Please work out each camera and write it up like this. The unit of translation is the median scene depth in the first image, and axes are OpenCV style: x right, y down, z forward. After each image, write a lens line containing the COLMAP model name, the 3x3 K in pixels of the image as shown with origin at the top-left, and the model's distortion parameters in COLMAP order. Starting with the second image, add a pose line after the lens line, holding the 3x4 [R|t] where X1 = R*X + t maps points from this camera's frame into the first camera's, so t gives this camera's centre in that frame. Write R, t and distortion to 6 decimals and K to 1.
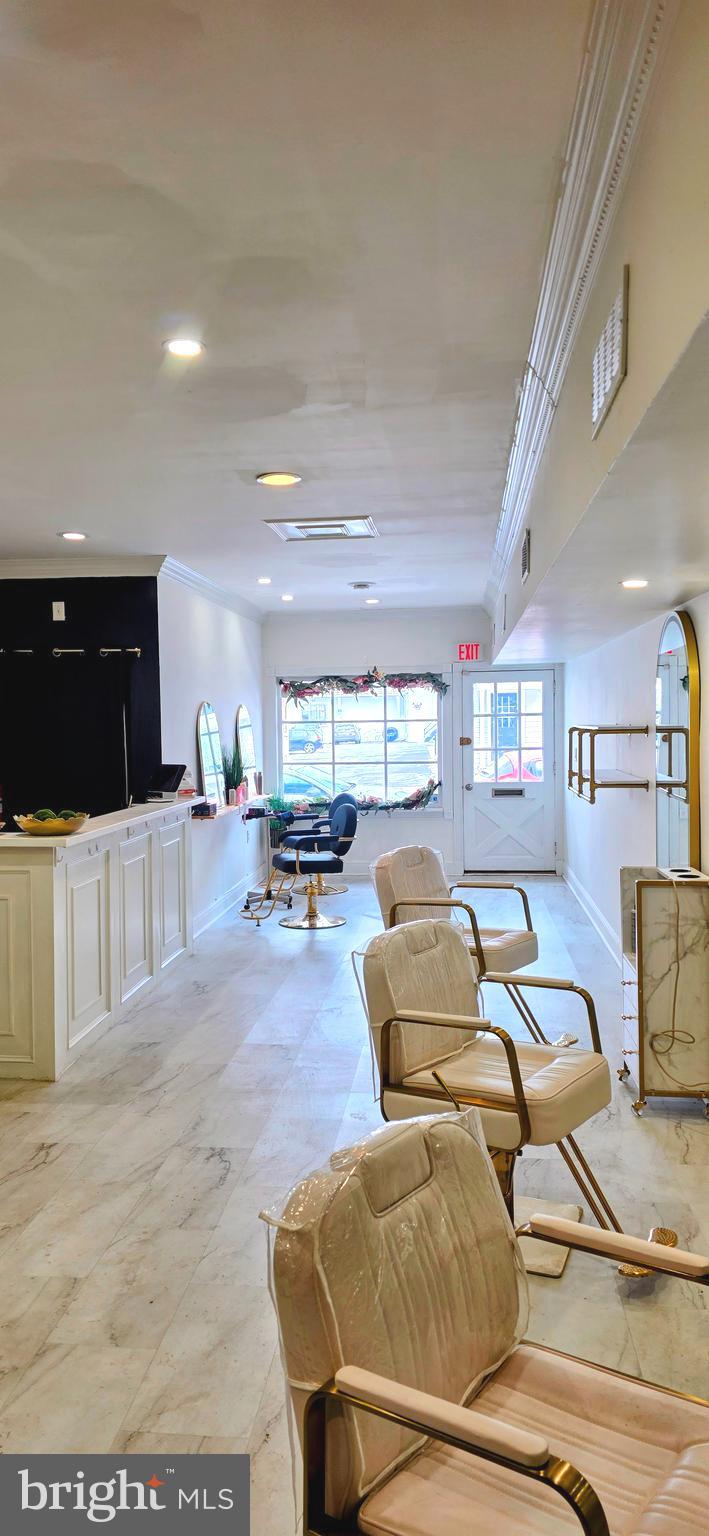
lens RADIAL K [[972.1, 0, 336.2], [0, 972.1, 756.0], [0, 0, 1]] dist [0.020064, -0.000617]
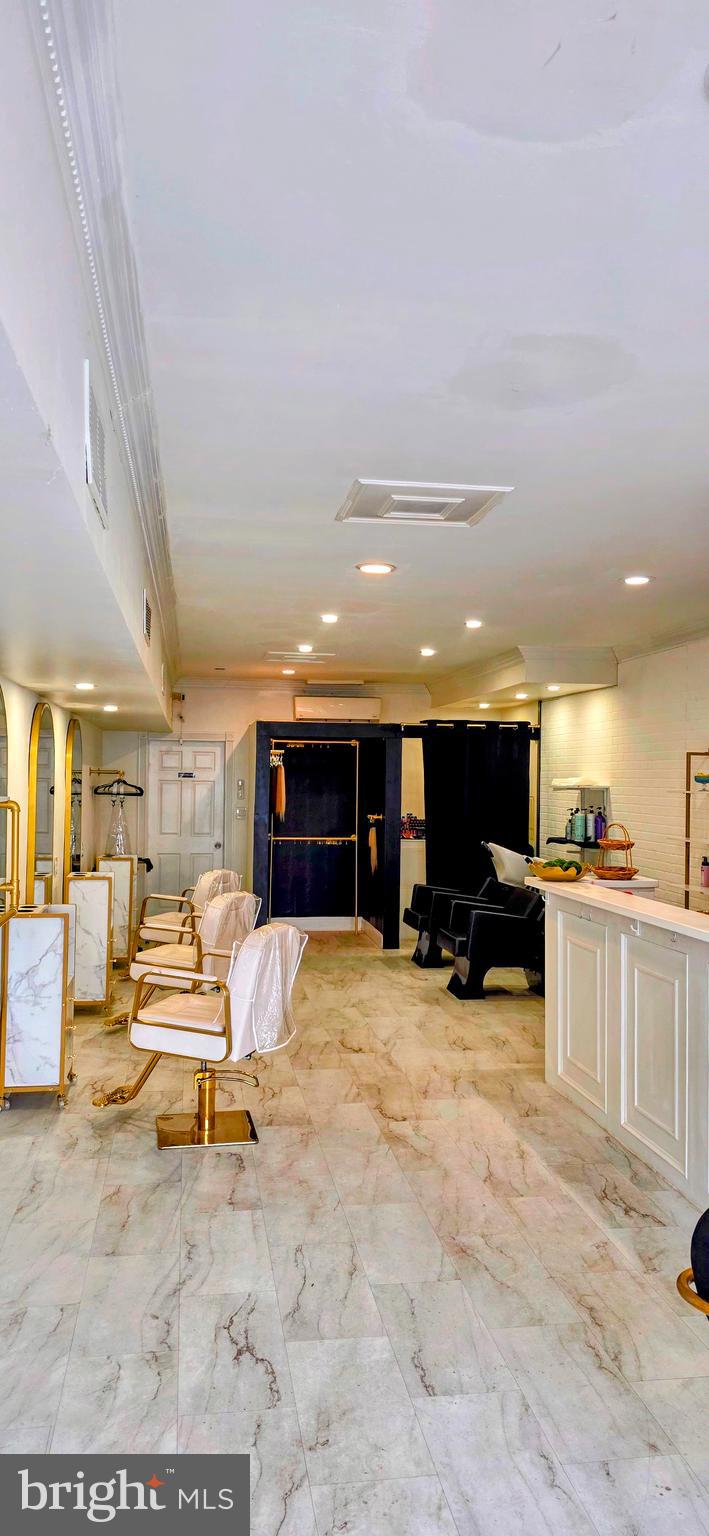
lens RADIAL K [[975.2, 0, 354.5], [0, 975.2, 768.0], [0, 0, 1]] dist [0.001982, -0.000367]
pose [[-0.958095, -0.001307, -0.286447, 0.222579], [-0.010272, 0.999503, 0.029795, -0.069238], [0.286266, 0.031489, -0.957633, 1.622895]]
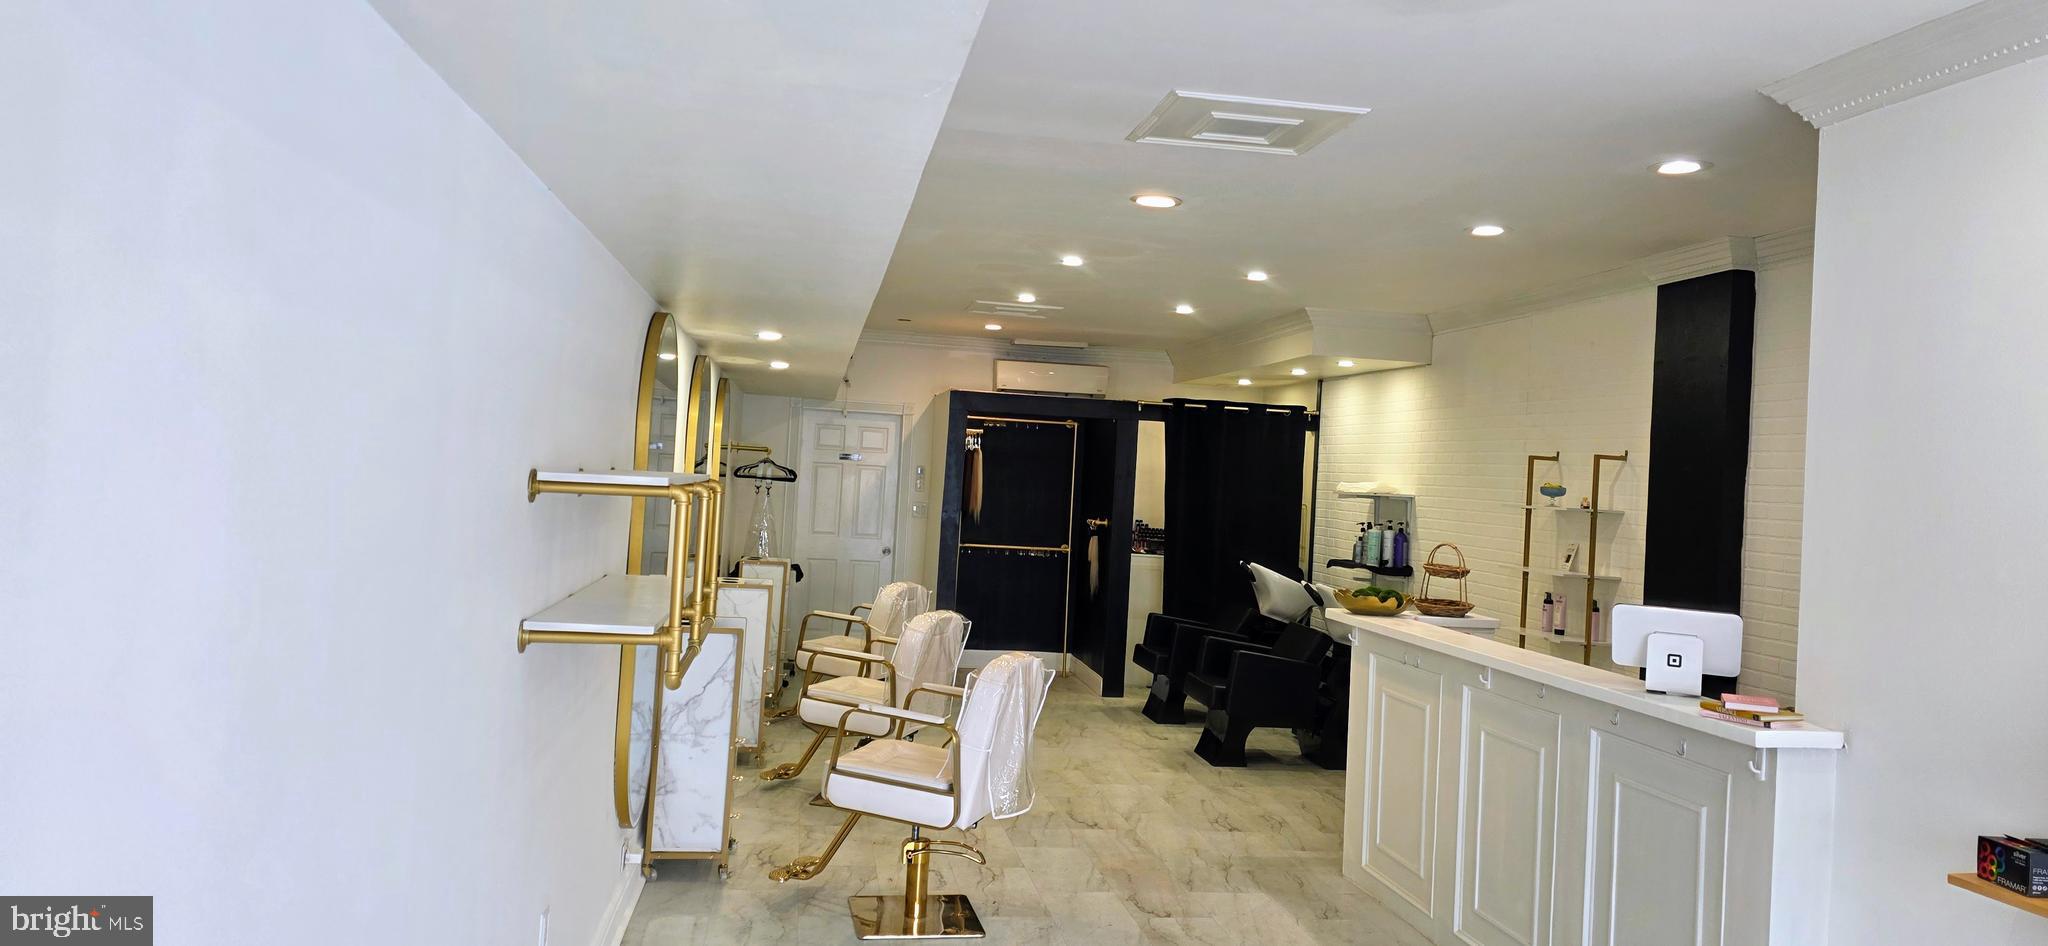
lens RADIAL K [[1300.2, 0, 1033.0], [0, 1300.2, 438.2], [0, 0, 1]] dist [0.001982, -0.000367]
pose [[-0.956028, -0.046946, -0.289495, 0.290163], [-0.053633, 0.998445, 0.015203, -0.066631], [0.288331, 0.030061, -0.957059, 1.631081]]
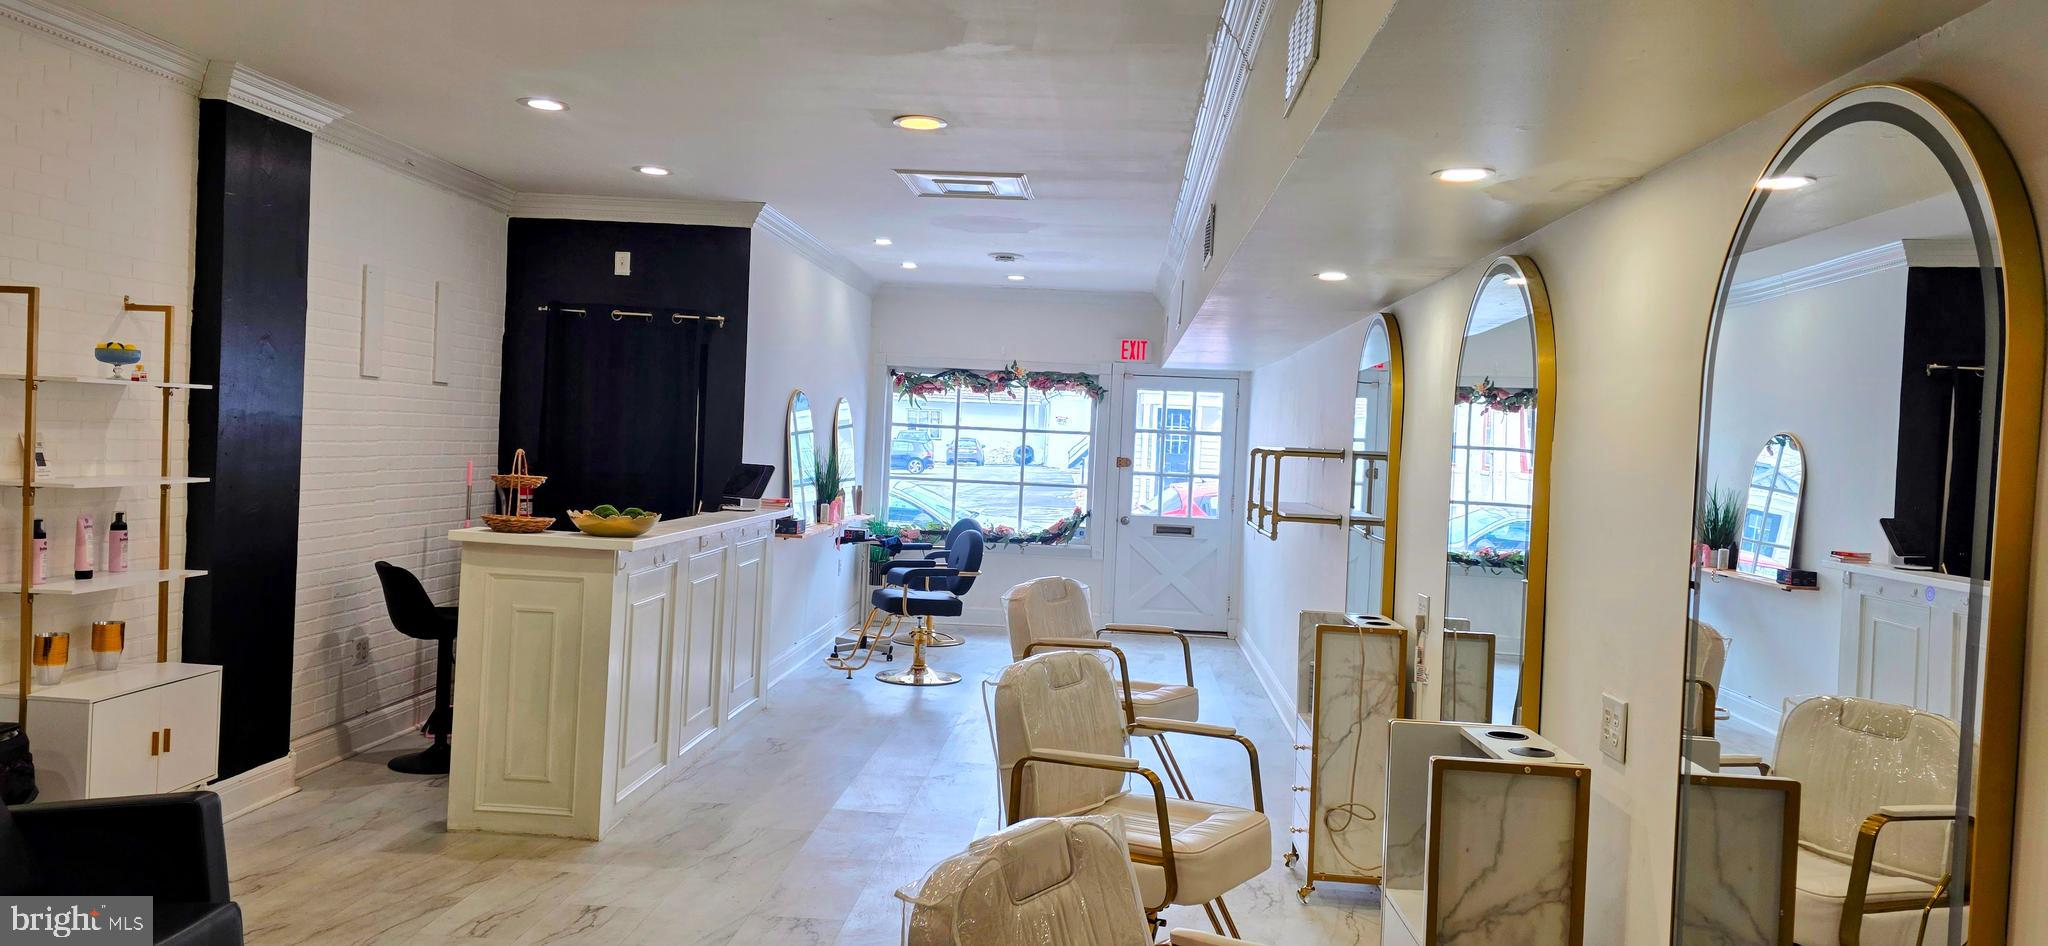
lens RADIAL K [[1300.2, 0, 1033.0], [0, 1300.2, 438.2], [0, 0, 1]] dist [0.001982, -0.000367]
pose [[0.996185, 0.060514, 0.062874, -0.013745], [-0.058244, 0.997604, -0.037340, 0.015825], [-0.064983, 0.033535, 0.997323, -0.084160]]
